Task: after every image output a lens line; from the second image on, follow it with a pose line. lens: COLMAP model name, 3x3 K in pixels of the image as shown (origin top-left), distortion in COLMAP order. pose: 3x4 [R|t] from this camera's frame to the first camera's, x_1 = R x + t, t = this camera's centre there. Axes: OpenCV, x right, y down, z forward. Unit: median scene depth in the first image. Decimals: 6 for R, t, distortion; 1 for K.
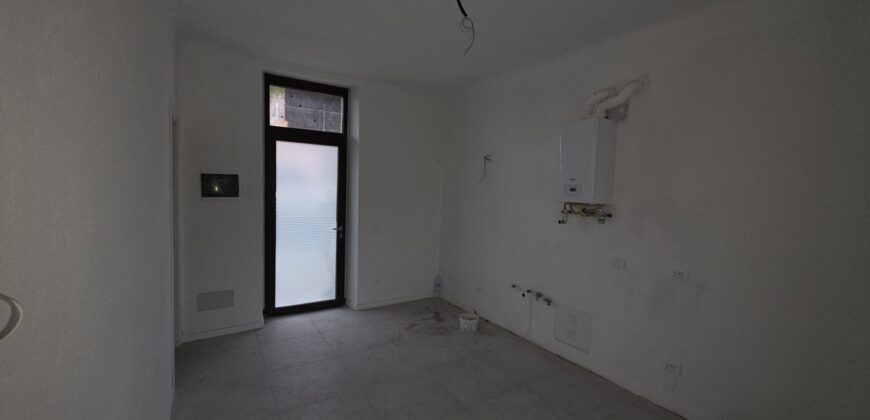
lens RADIAL K [[341.9, 0, 432.3], [0, 341.9, 207.7], [0, 0, 1]] dist [0.000098, 0.000042]
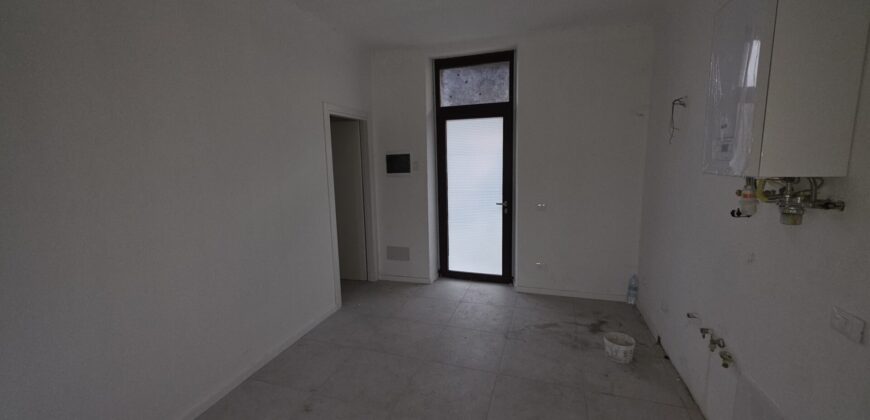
lens RADIAL K [[341.9, 0, 432.3], [0, 341.9, 207.7], [0, 0, 1]] dist [0.000098, 0.000042]
pose [[0.625771, 0.064269, -0.777354, 0.376475], [-0.002003, 0.996729, 0.080793, -0.004860], [0.780004, -0.049001, 0.623853, 0.264508]]
